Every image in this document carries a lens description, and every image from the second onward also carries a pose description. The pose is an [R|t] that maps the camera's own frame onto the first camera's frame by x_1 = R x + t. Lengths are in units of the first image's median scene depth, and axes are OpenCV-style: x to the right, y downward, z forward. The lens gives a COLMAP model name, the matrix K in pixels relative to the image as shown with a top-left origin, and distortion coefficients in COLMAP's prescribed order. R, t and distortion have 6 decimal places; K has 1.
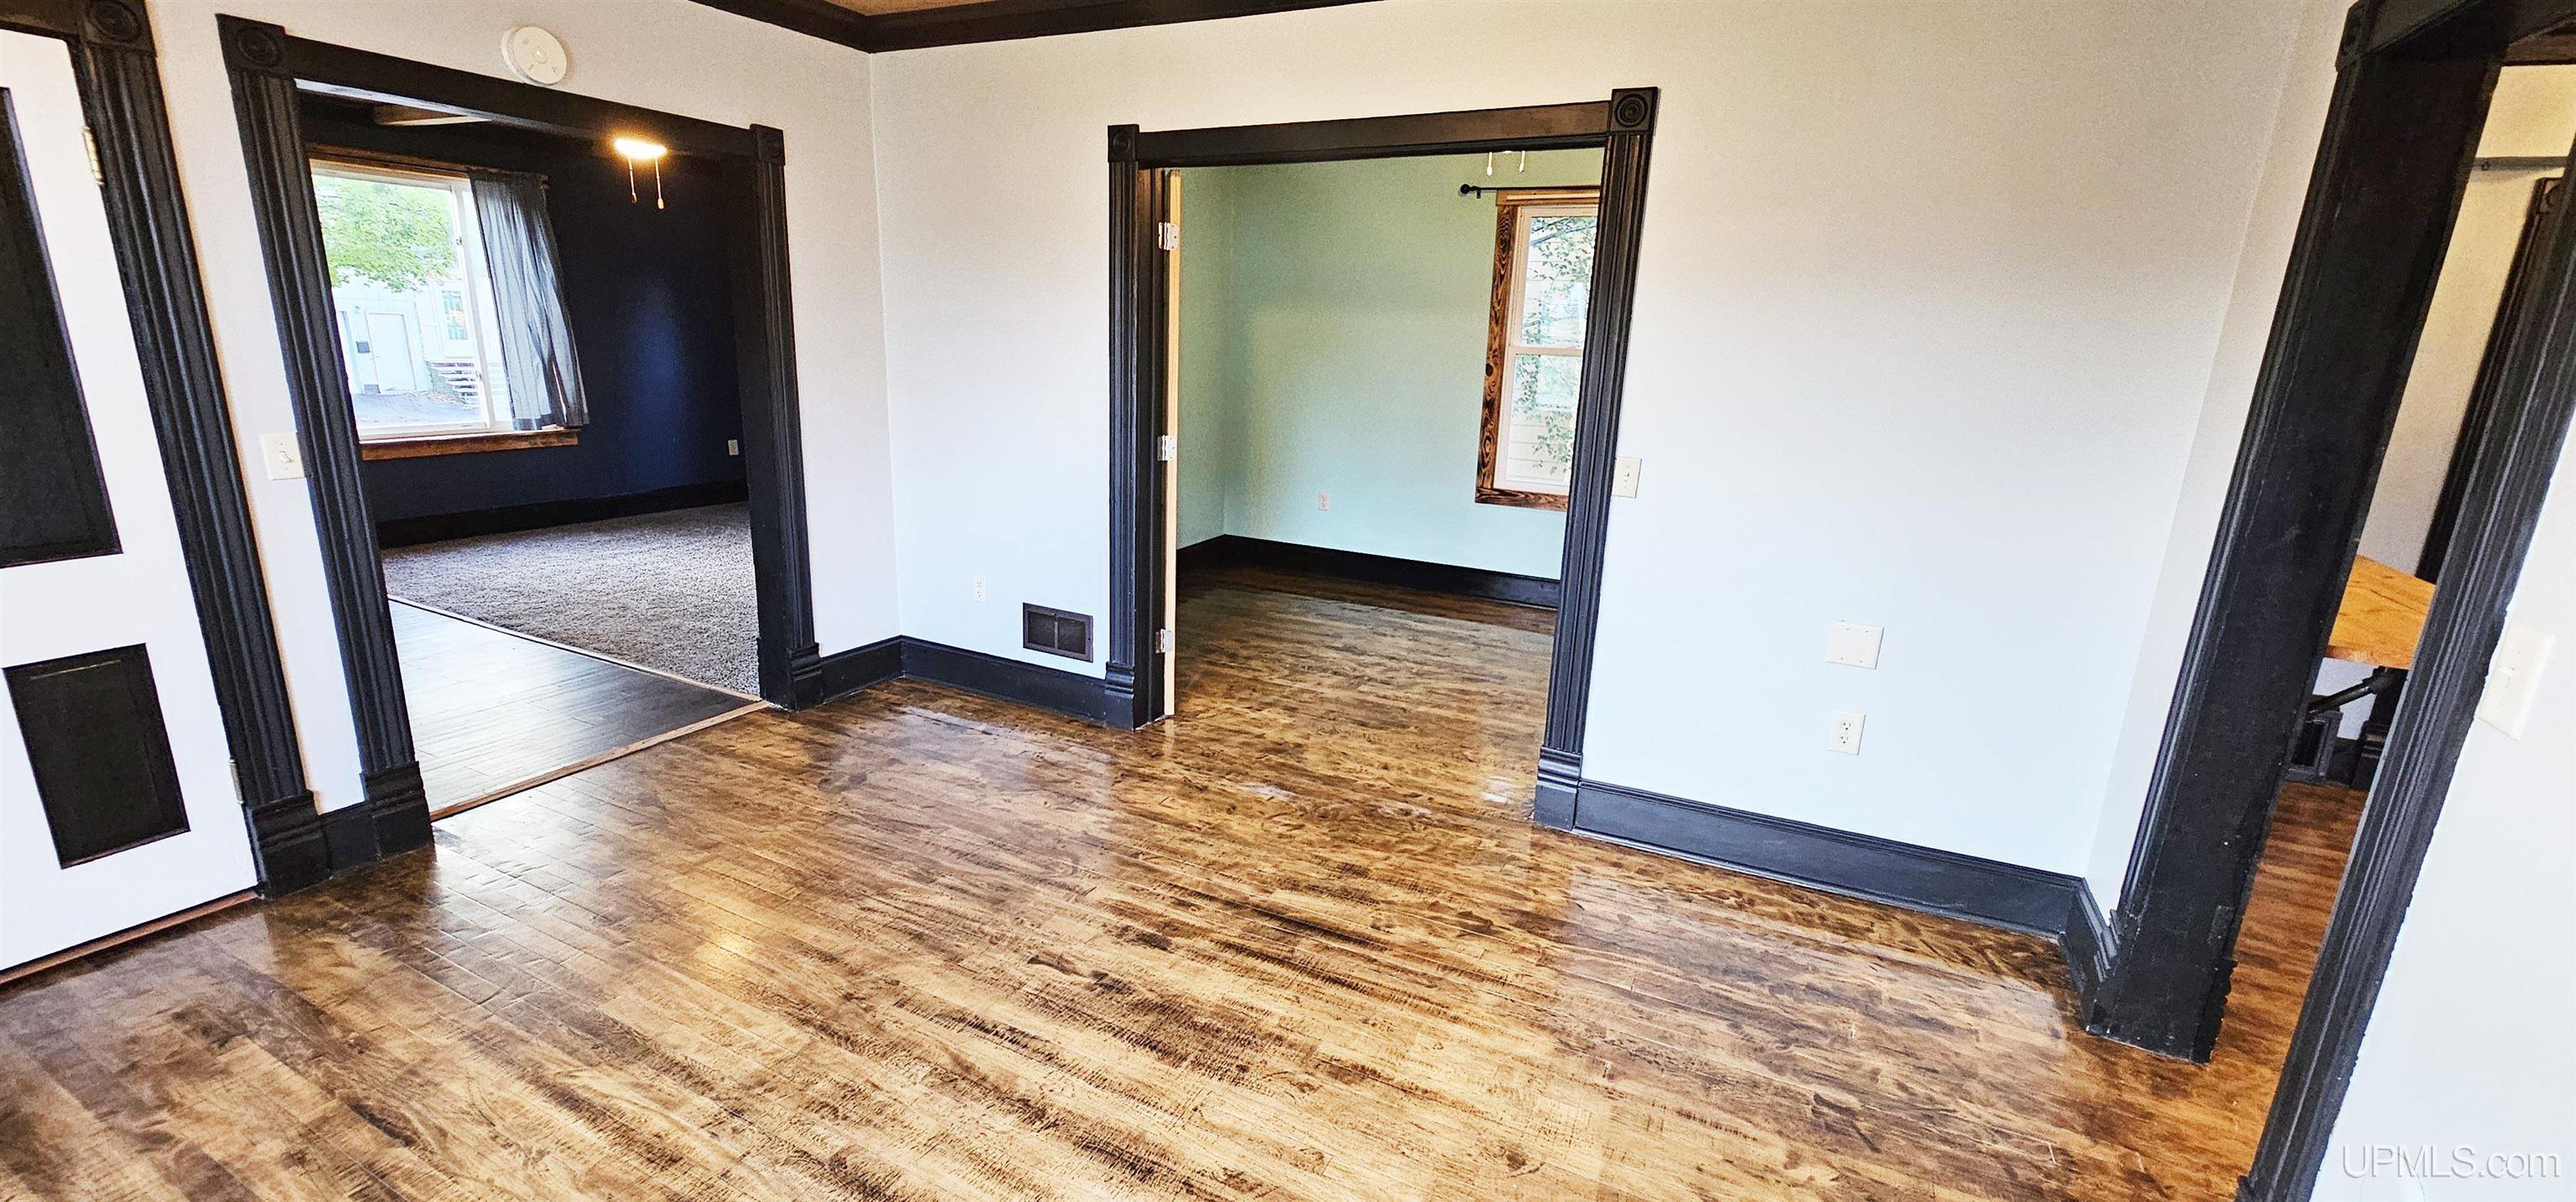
lens RADIAL K [[1050.6, 0, 1284.2], [0, 1050.6, 608.0], [0, 0, 1]] dist [-0.001772, -0.000018]
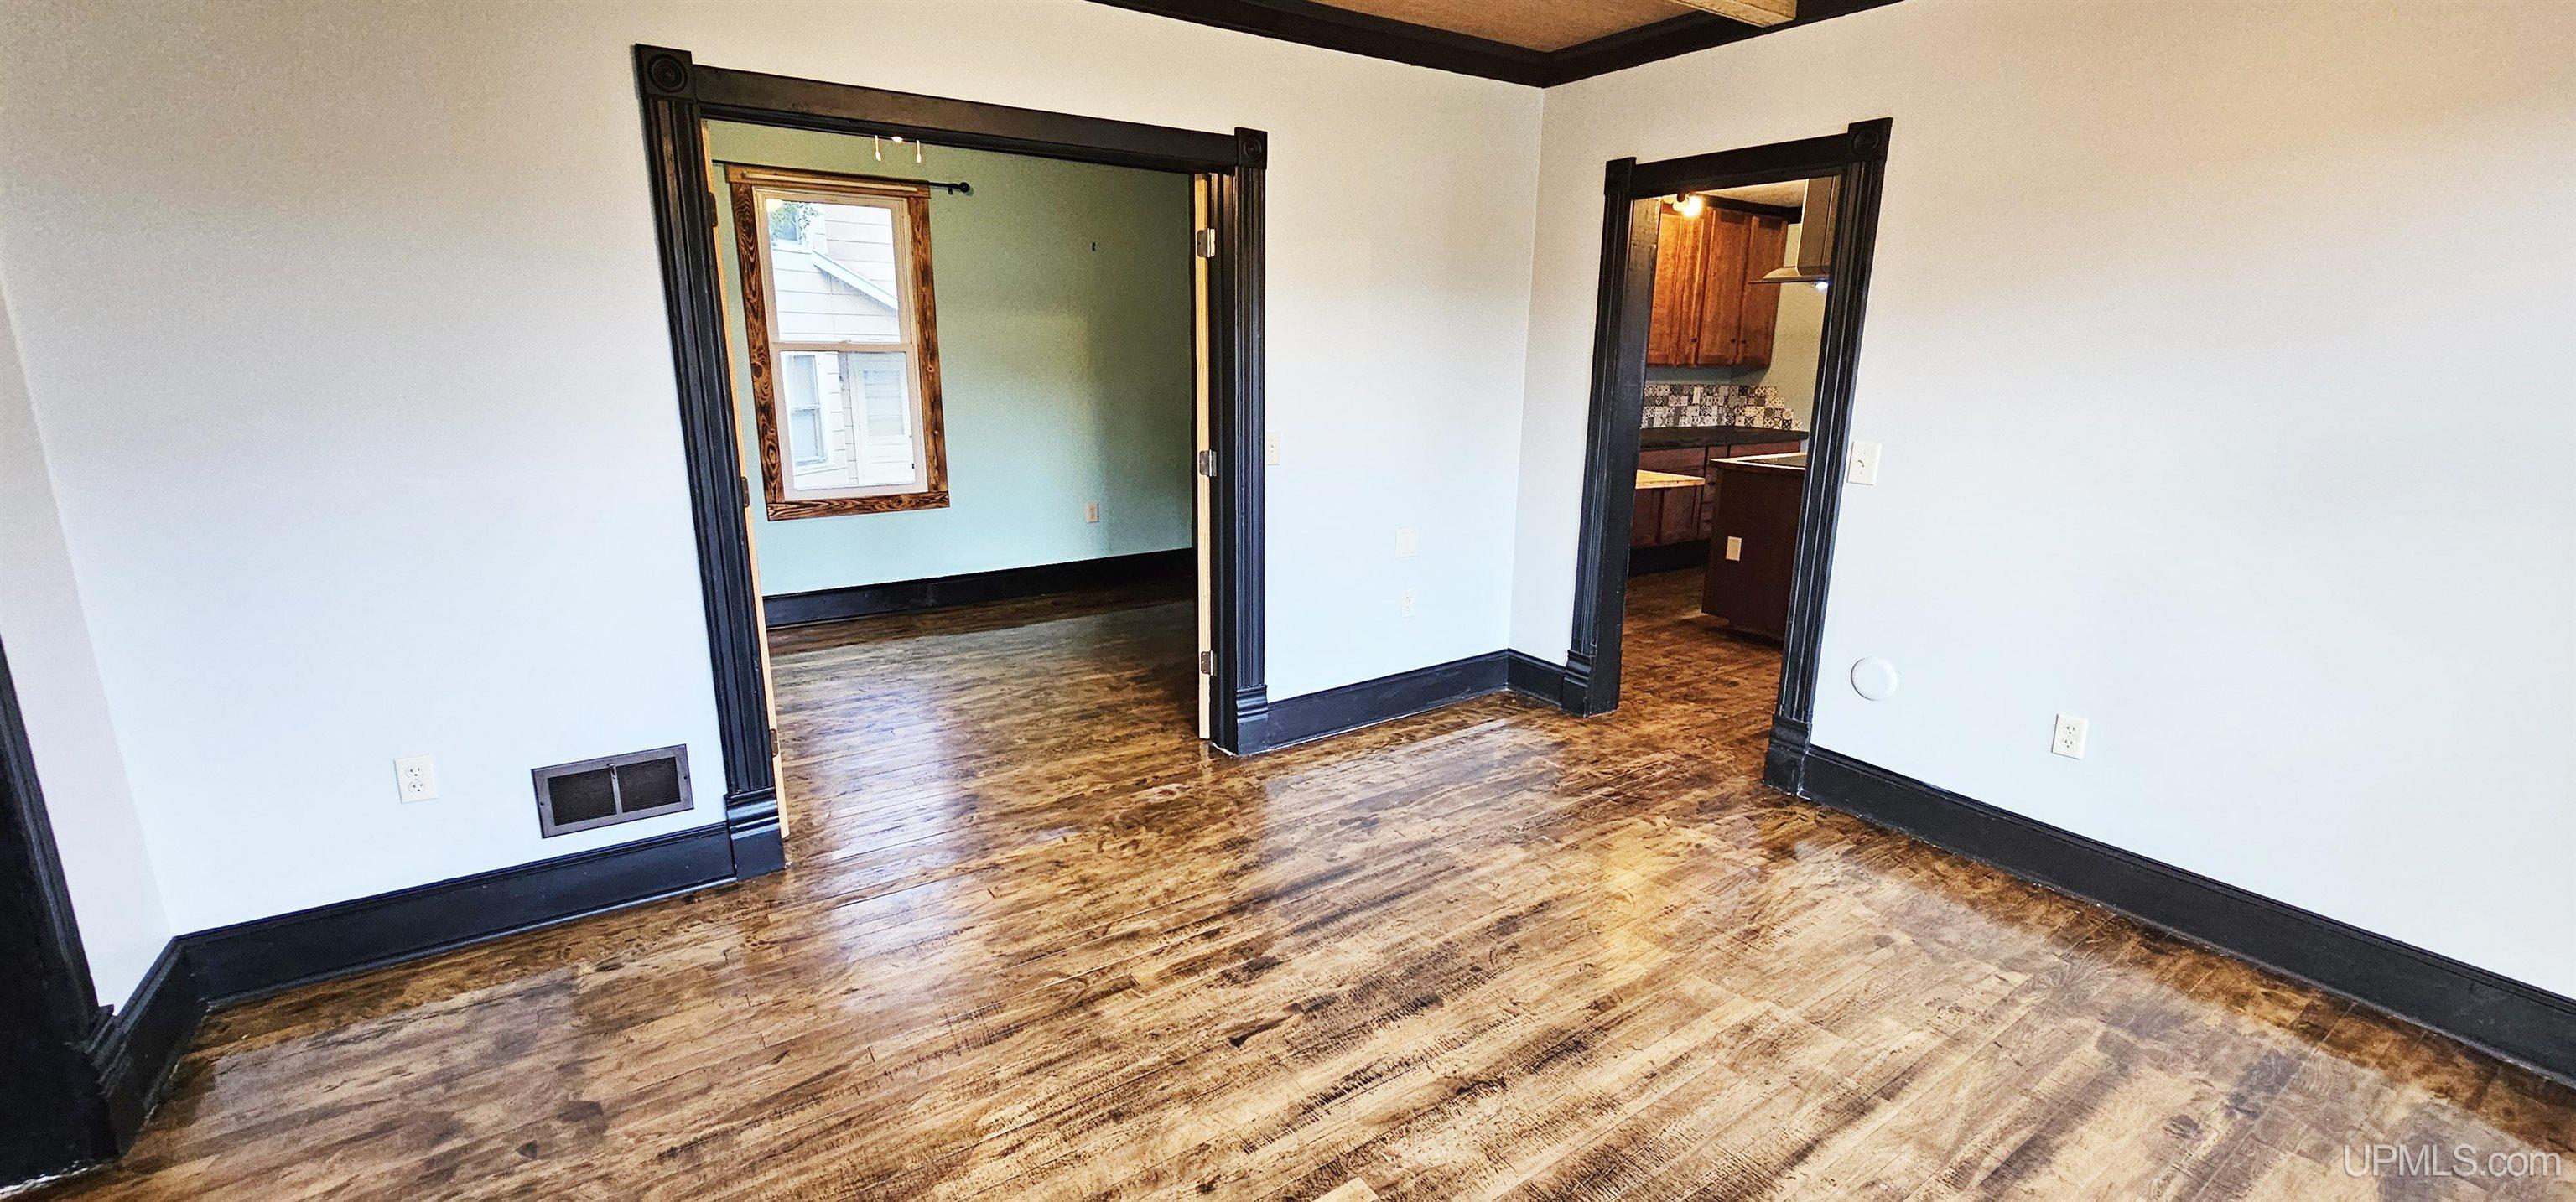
lens RADIAL K [[1050.6, 0, 1280.3], [0, 1050.6, 606.2], [0, 0, 1]] dist [-0.001772, -0.000018]
pose [[0.479596, -0.238429, 0.844476, -0.772173], [0.227219, 0.963297, 0.142934, -0.124741], [-0.847561, 0.123330, 0.516169, 0.396158]]
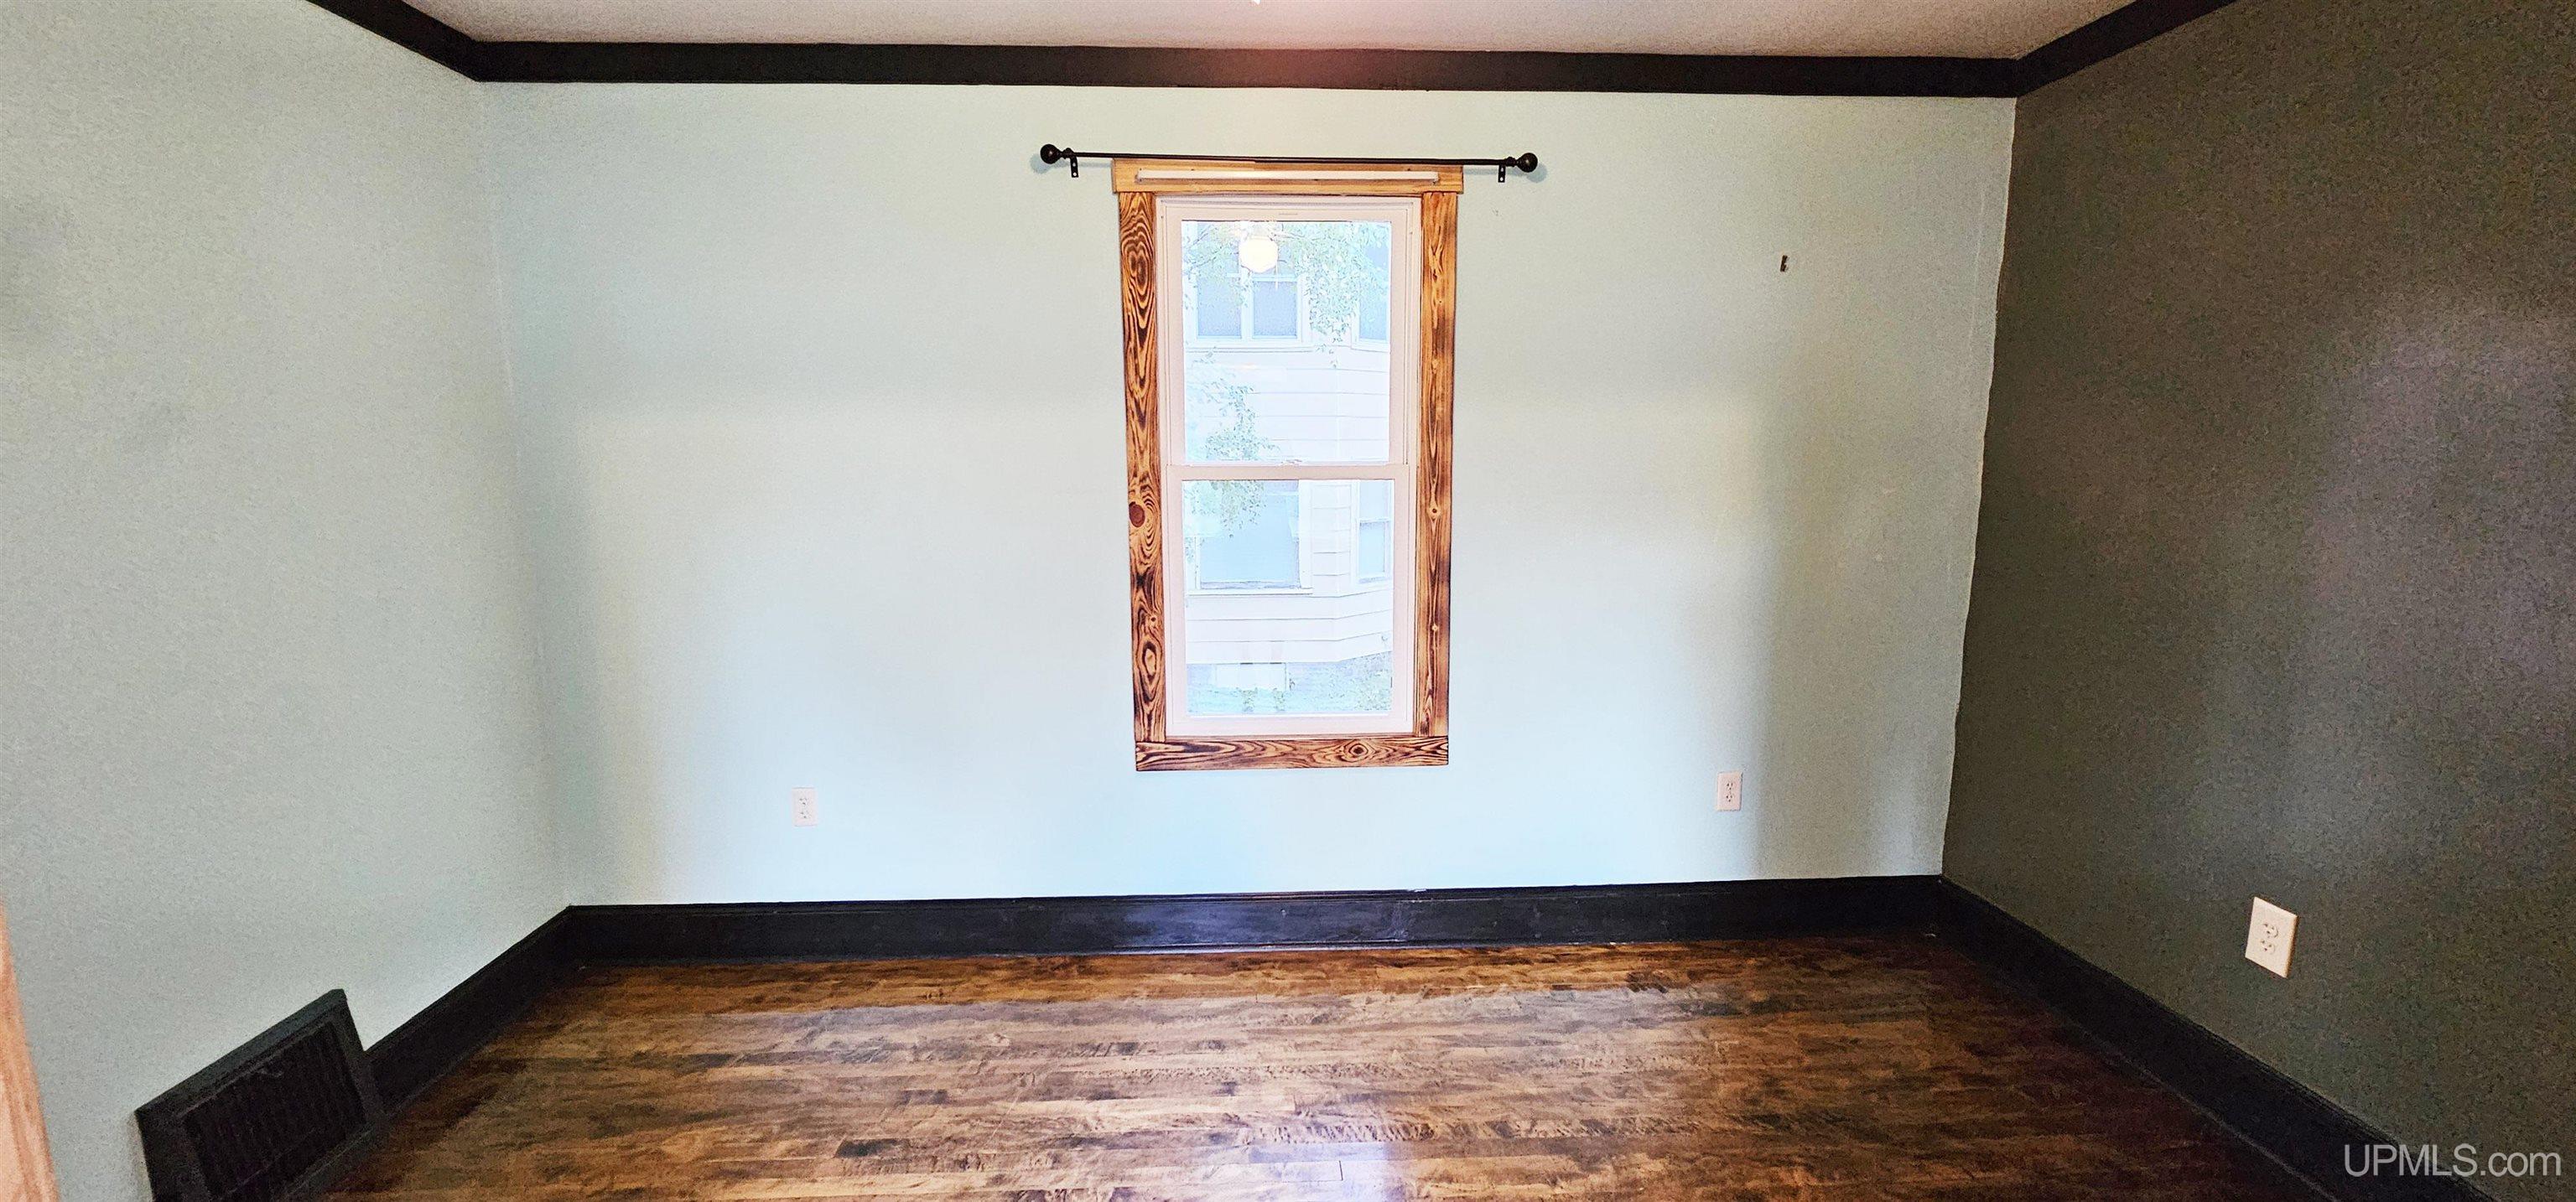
lens RADIAL K [[1050.6, 0, 1282.1], [0, 1050.6, 613.0], [0, 0, 1]] dist [-0.001772, -0.000018]
pose [[0.867351, -0.112590, 0.484794, 0.012897], [0.156201, 0.986440, -0.050367, -0.288280], [-0.472550, 0.119411, 0.873177, 1.068338]]
